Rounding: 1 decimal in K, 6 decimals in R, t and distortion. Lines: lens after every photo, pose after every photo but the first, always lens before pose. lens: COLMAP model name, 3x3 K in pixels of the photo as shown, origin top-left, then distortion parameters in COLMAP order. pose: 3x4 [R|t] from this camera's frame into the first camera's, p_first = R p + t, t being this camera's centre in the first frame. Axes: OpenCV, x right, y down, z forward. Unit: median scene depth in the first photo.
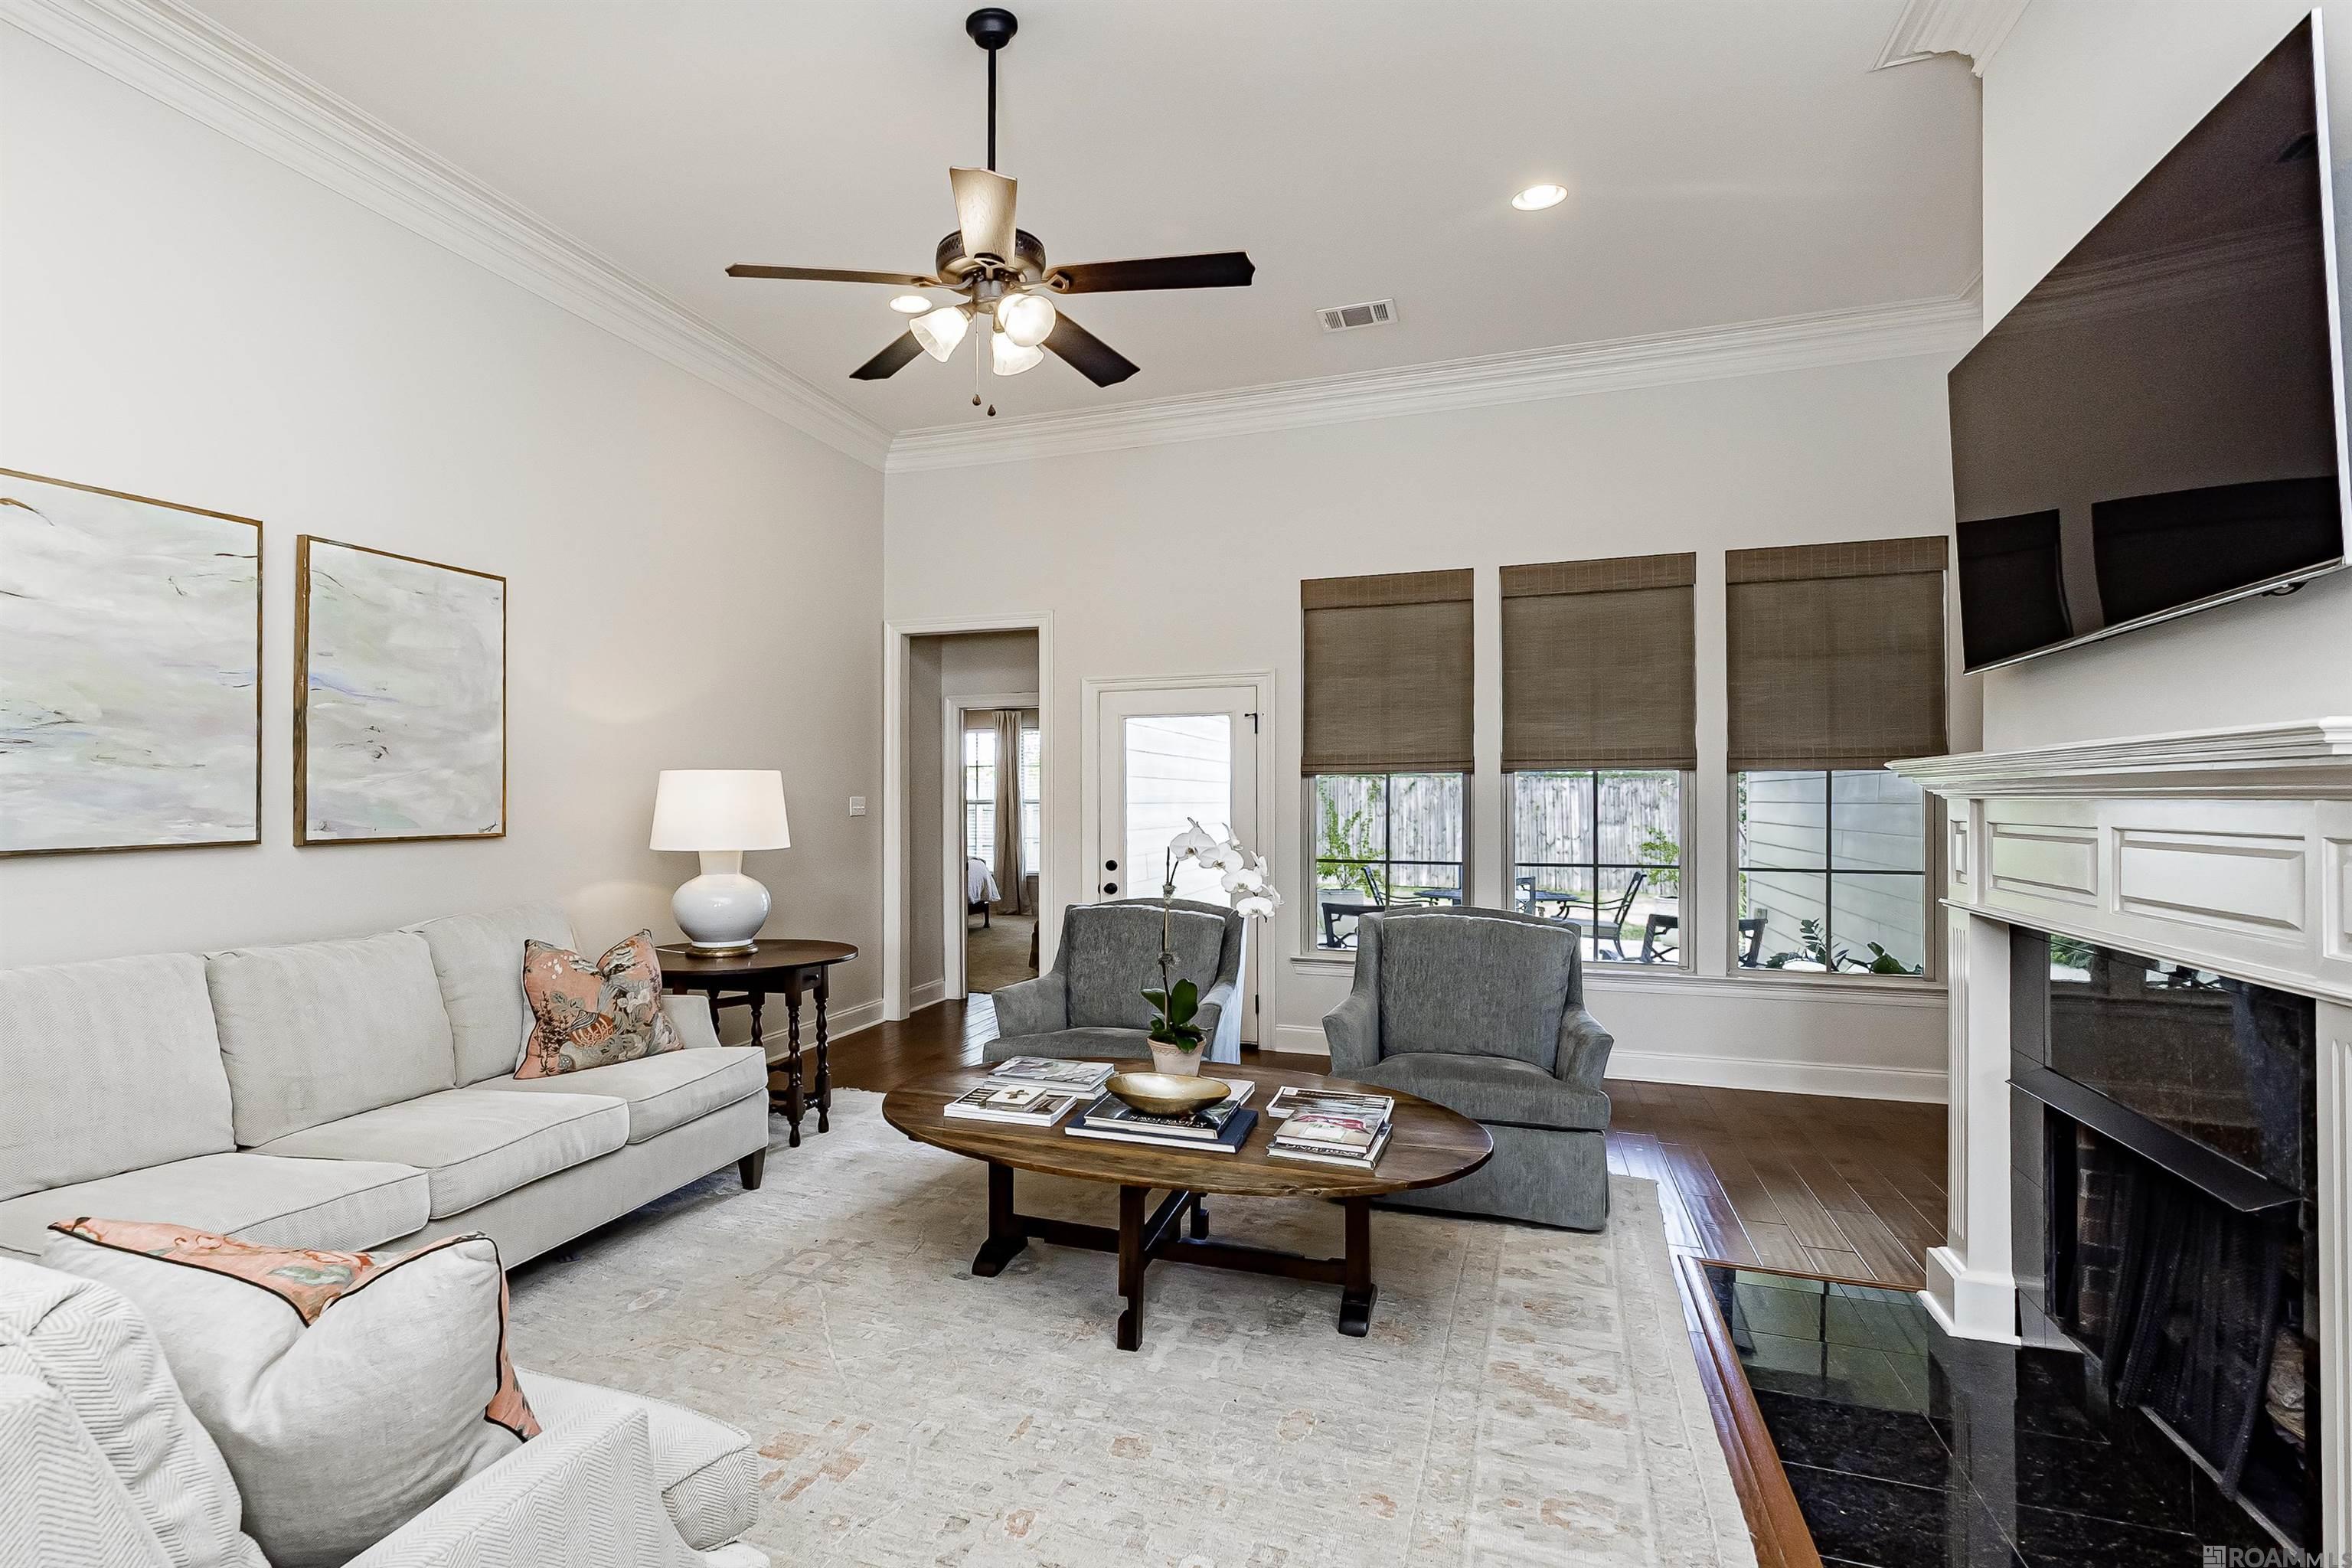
lens RADIAL K [[1089.0, 0, 1170.1], [0, 1089.0, 797.5], [0, 0, 1]] dist [0.003288, 0.000111]
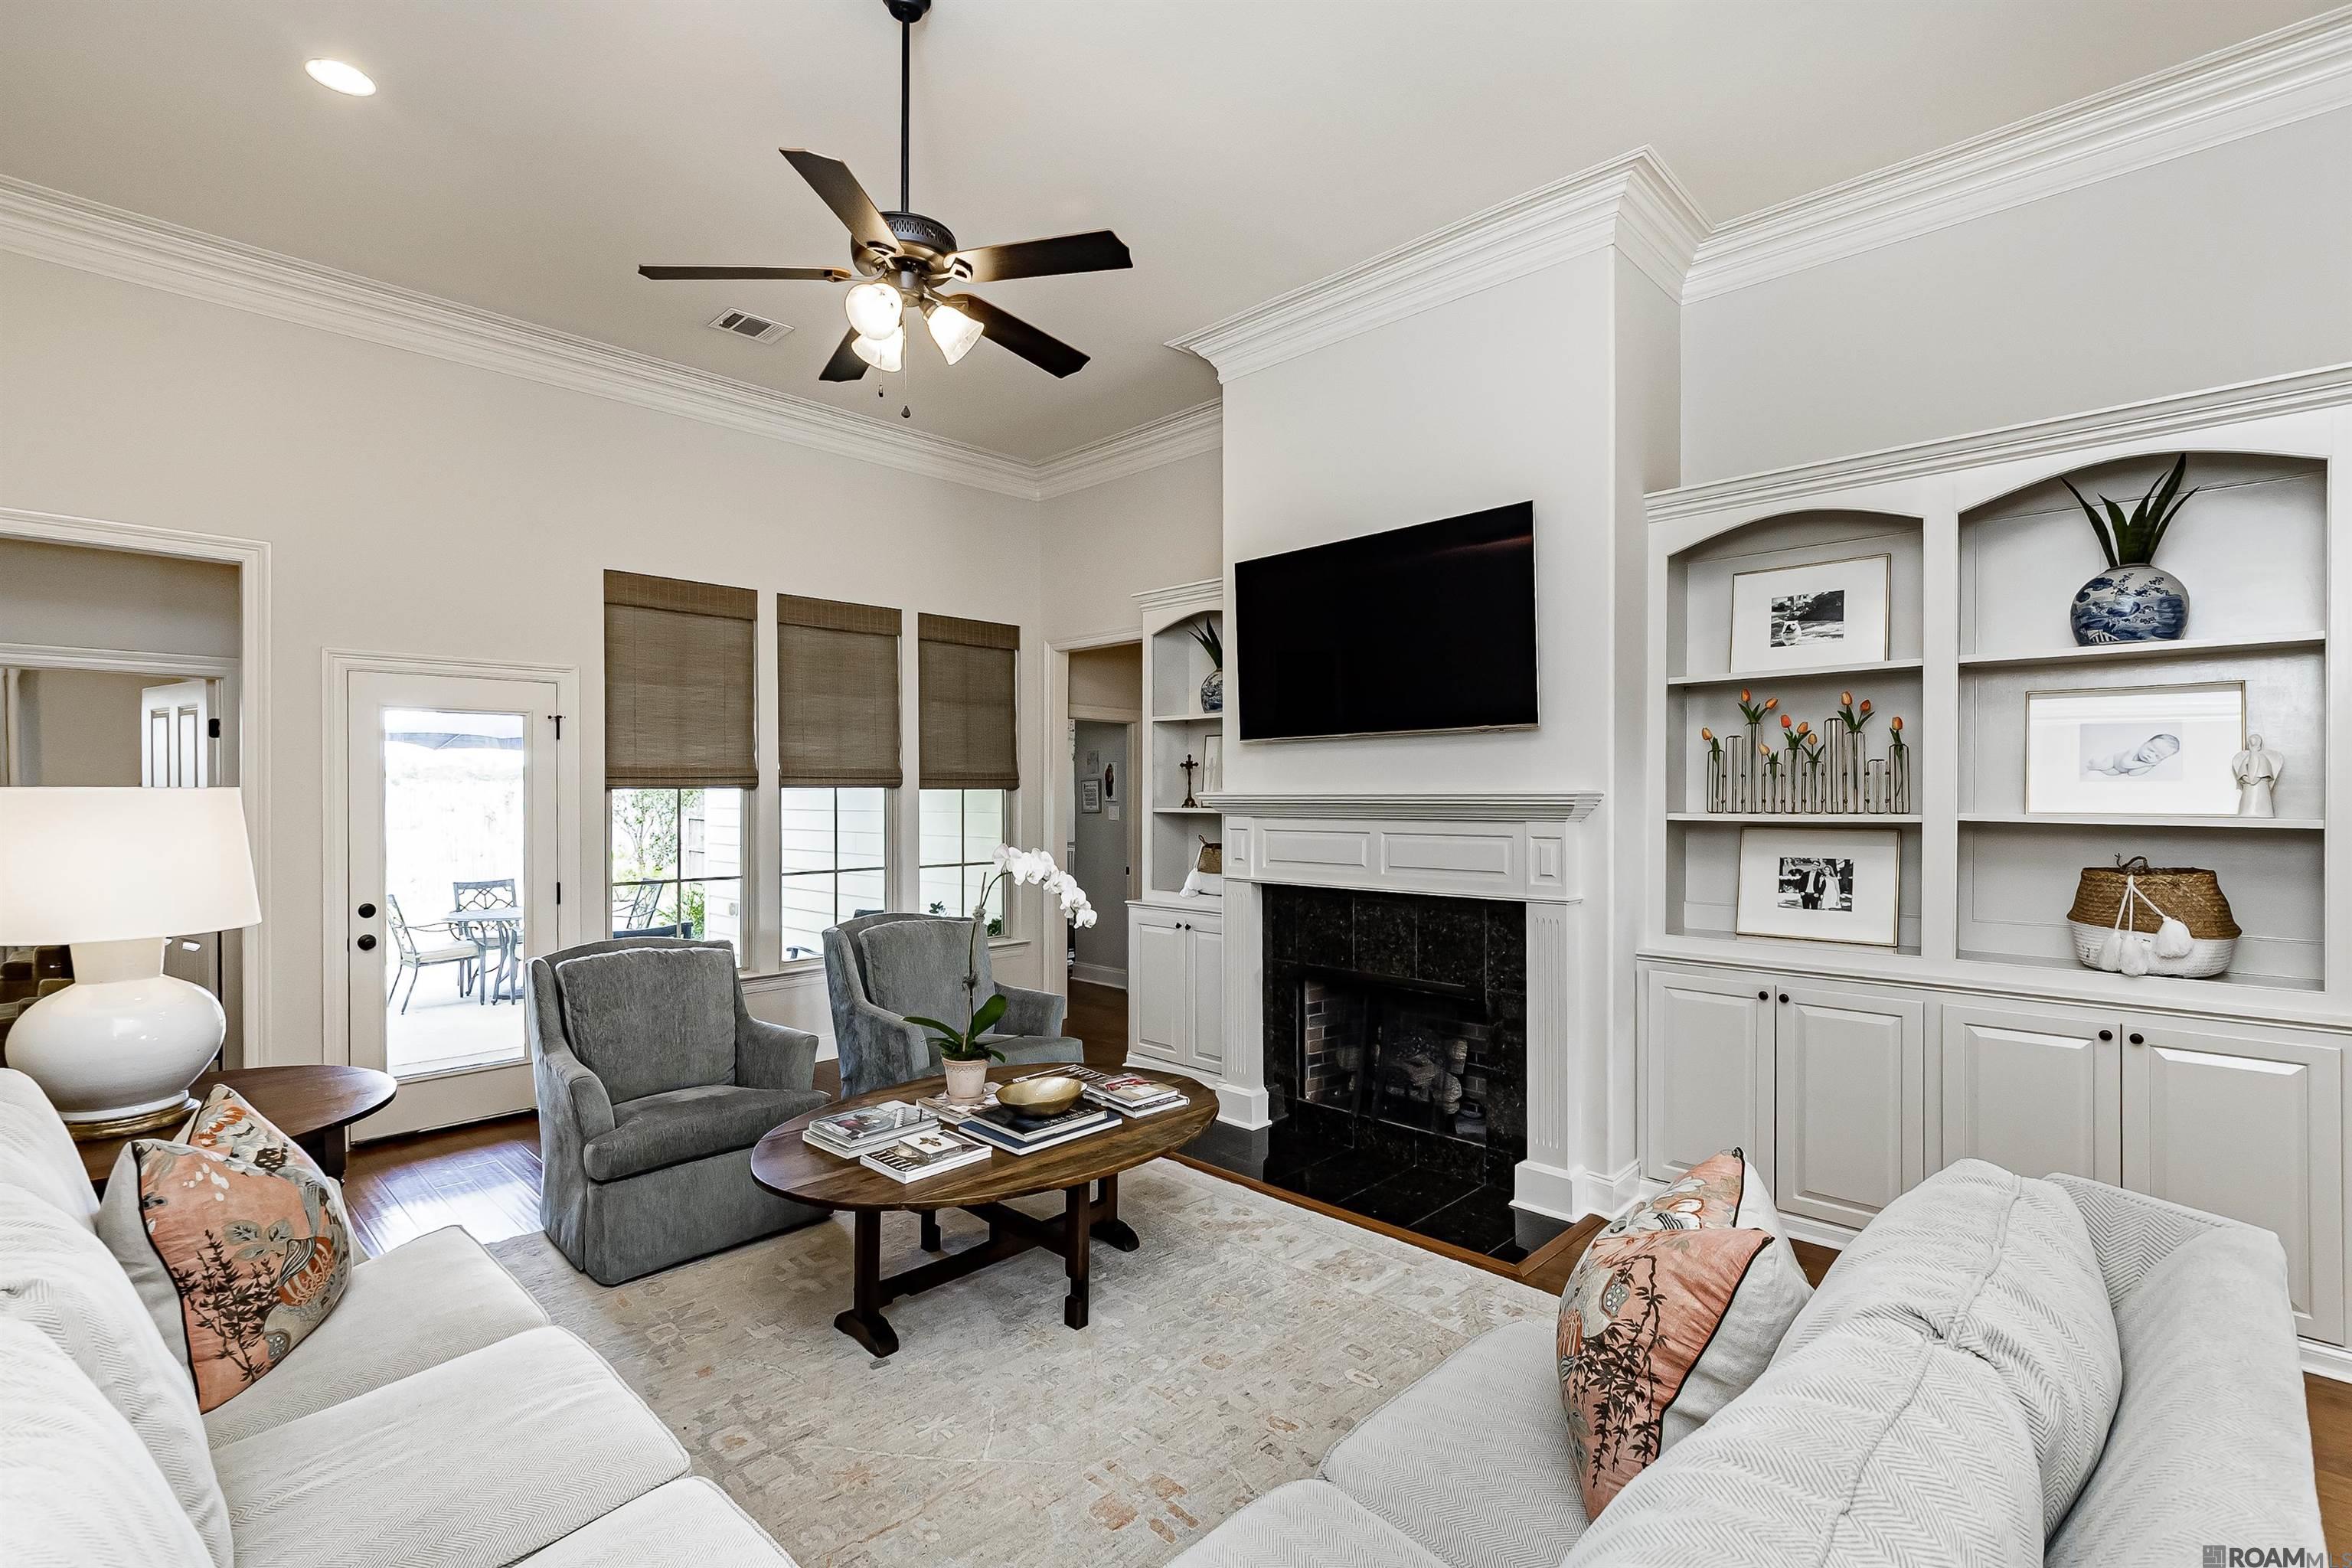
lens RADIAL K [[1089.0, 0, 1125.6], [0, 1089.0, 796.6], [0, 0, 1]] dist [0.003288, 0.000111]
pose [[0.451837, 0.000618, 0.892100, -0.494815], [-0.001677, 0.999999, 0.000156, -0.015653], [-0.892099, -0.001566, 0.451838, 0.227125]]
